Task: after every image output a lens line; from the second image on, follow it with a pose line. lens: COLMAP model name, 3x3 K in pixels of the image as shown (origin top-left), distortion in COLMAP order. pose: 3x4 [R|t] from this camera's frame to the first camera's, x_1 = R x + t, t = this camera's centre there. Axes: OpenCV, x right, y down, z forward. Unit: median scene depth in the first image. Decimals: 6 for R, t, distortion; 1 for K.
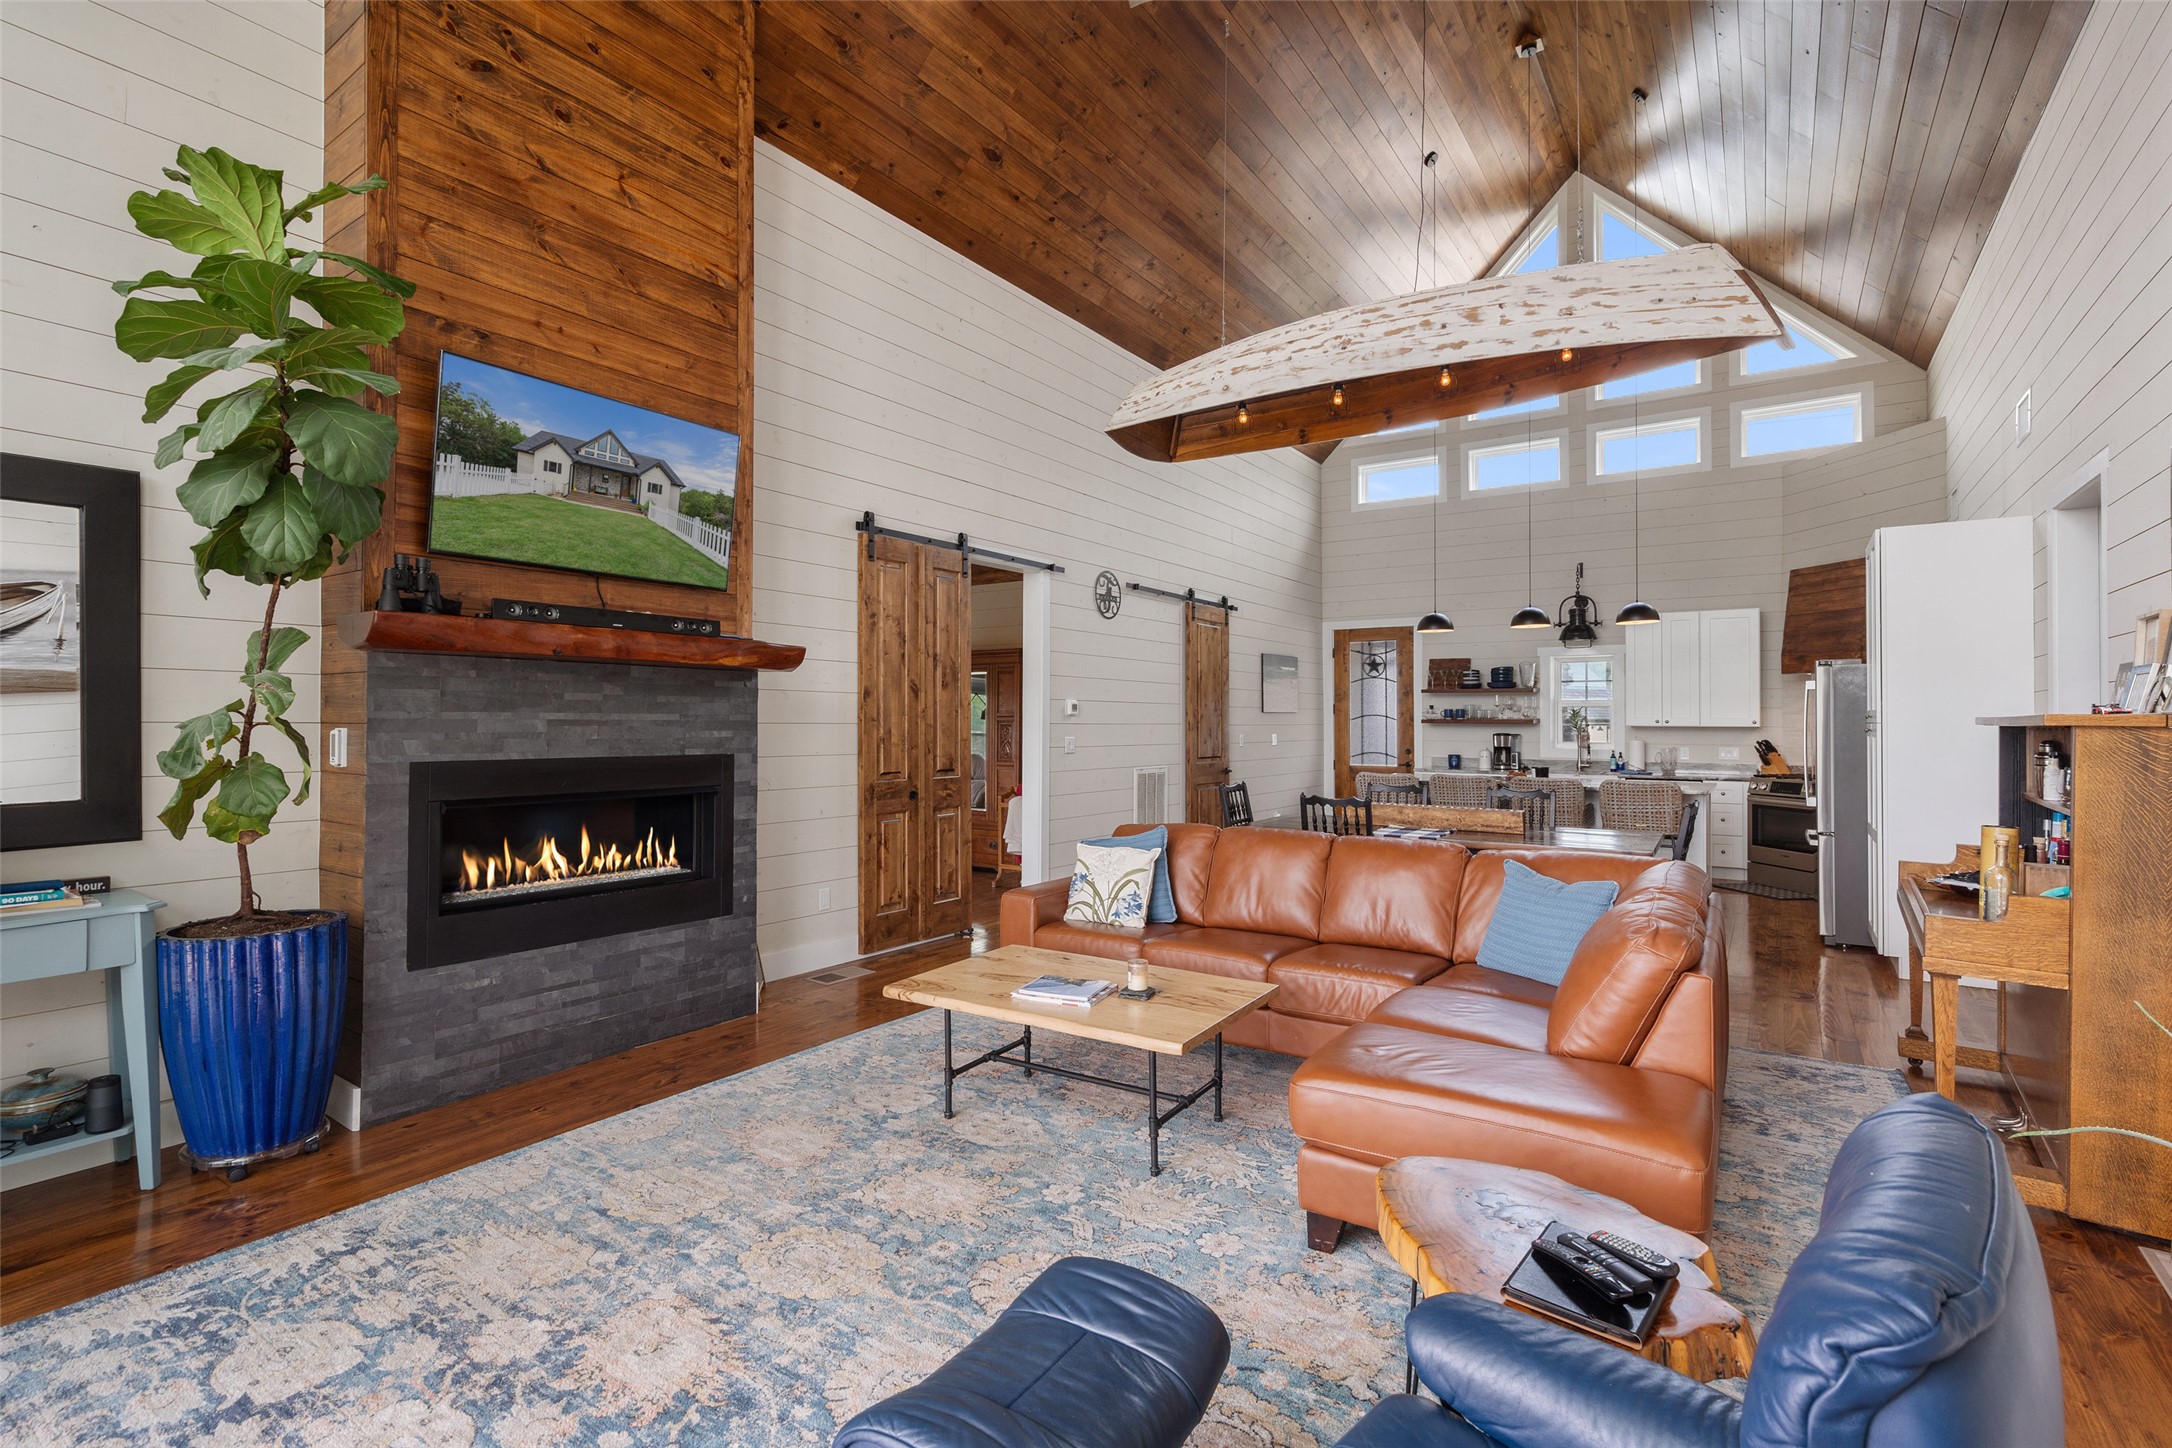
lens RADIAL K [[998.7, 0, 1086.2], [0, 998.7, 703.5], [0, 0, 1]] dist [-0.004193, 0.000741]
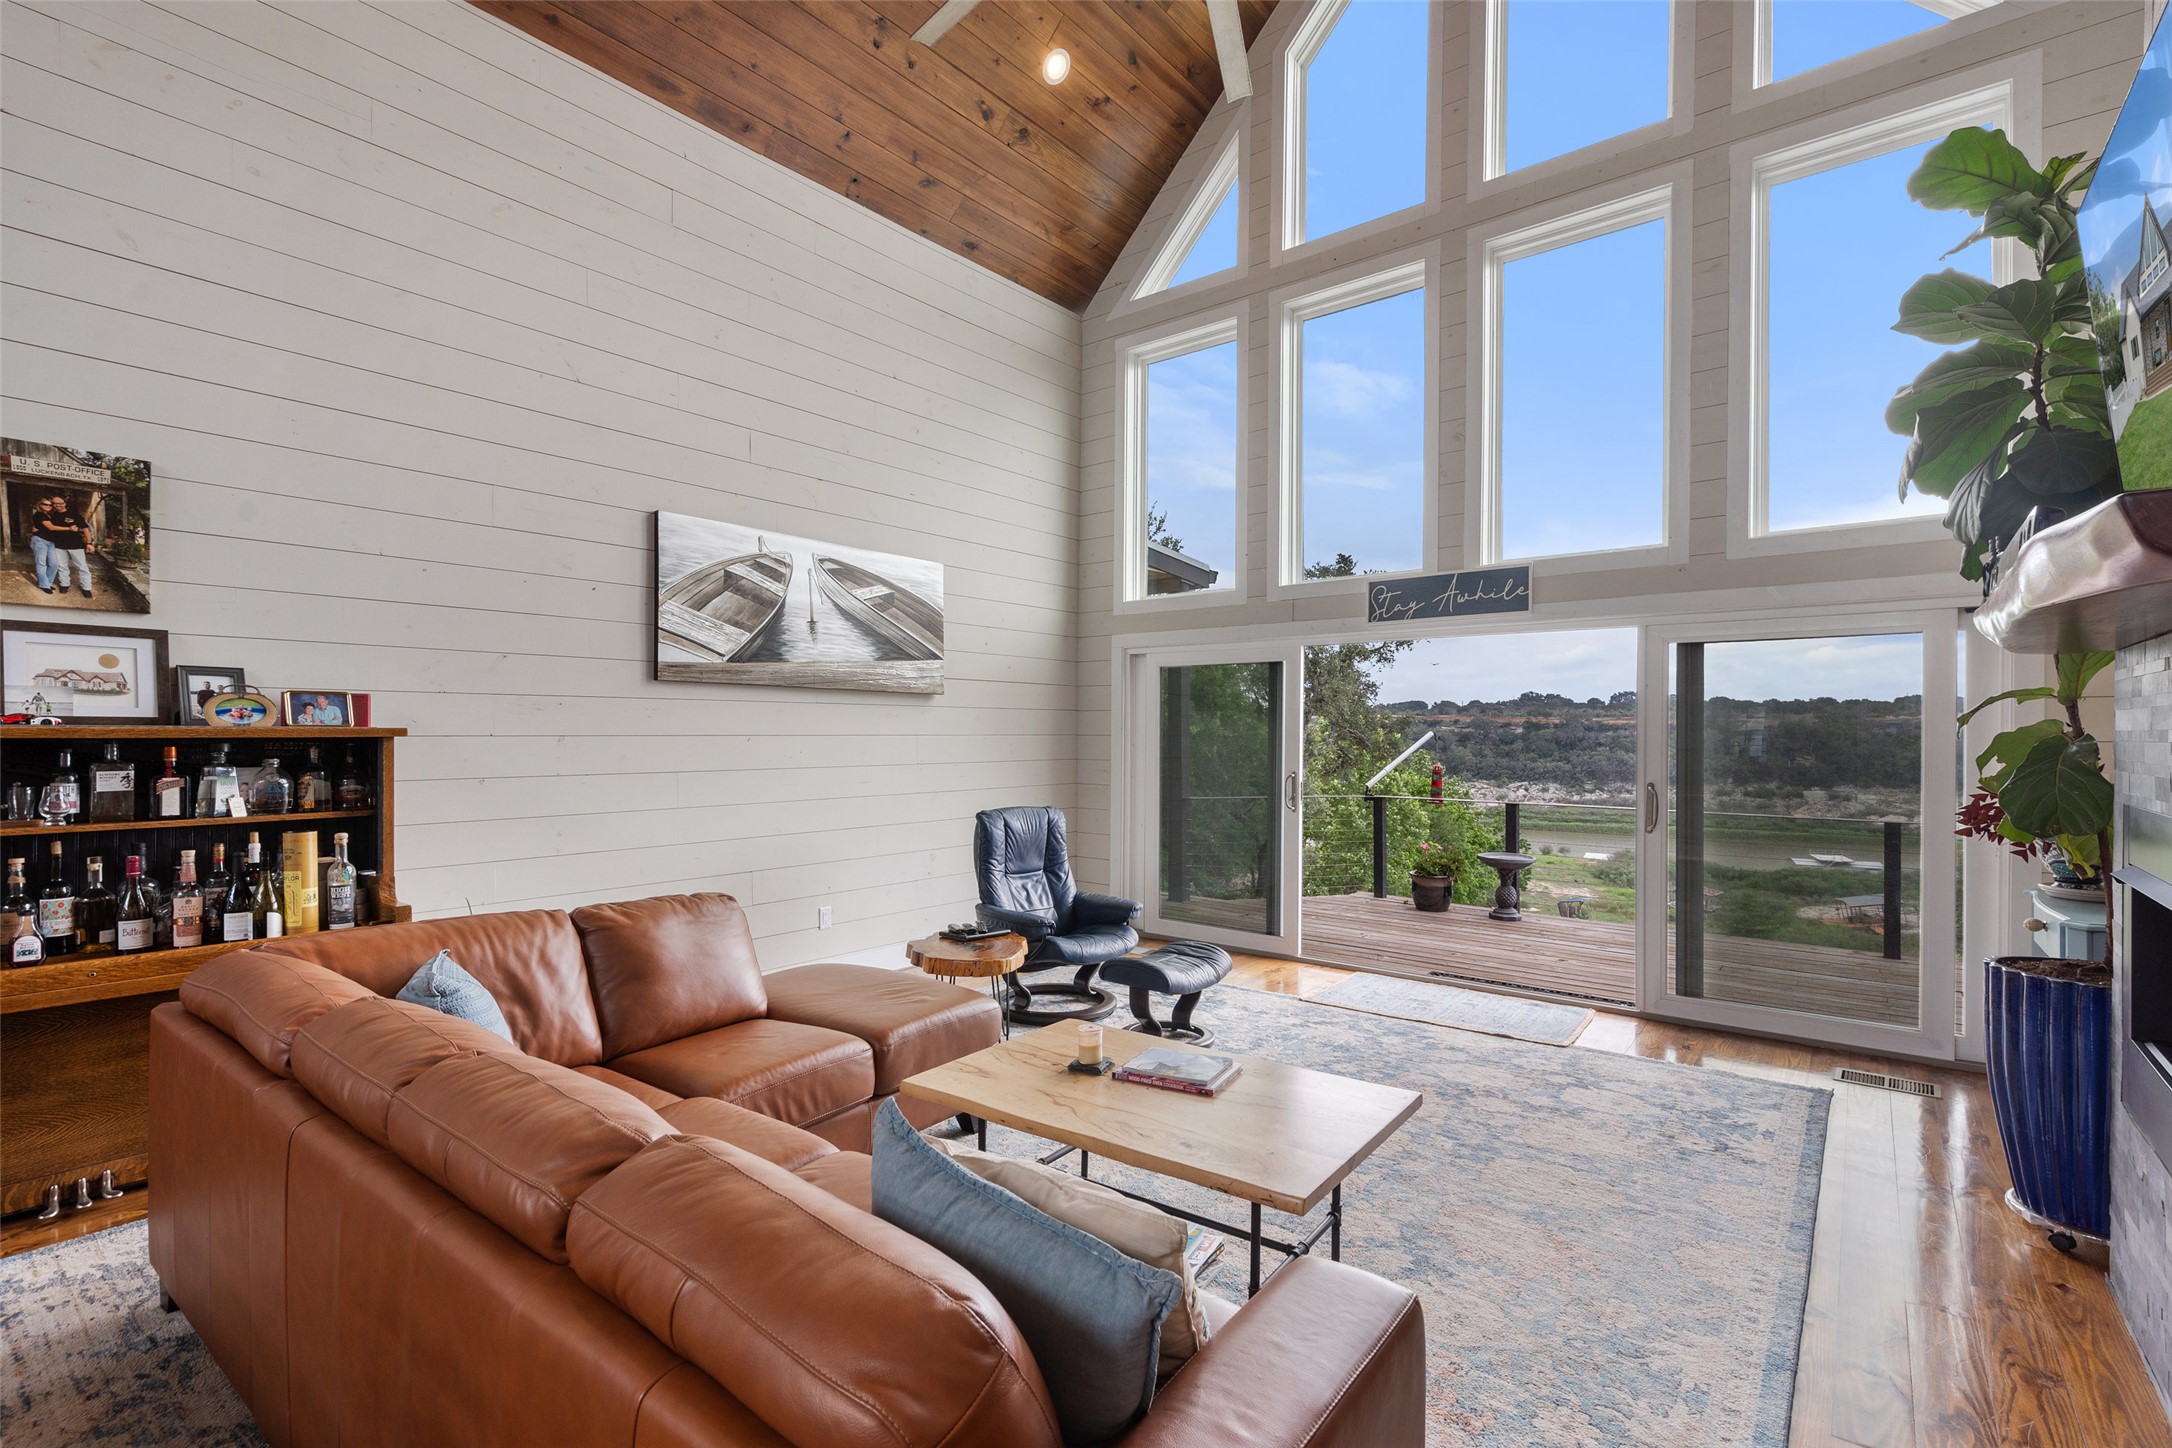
lens RADIAL K [[1008.3, 0, 1086.0], [0, 1008.3, 724.0], [0, 0, 1]] dist [-0.002374, 0.000134]
pose [[-0.997550, -0.002922, 0.069896, -0.003711], [-0.004712, 0.999665, -0.025459, 0.037923], [-0.069798, -0.025726, -0.997229, 2.739198]]
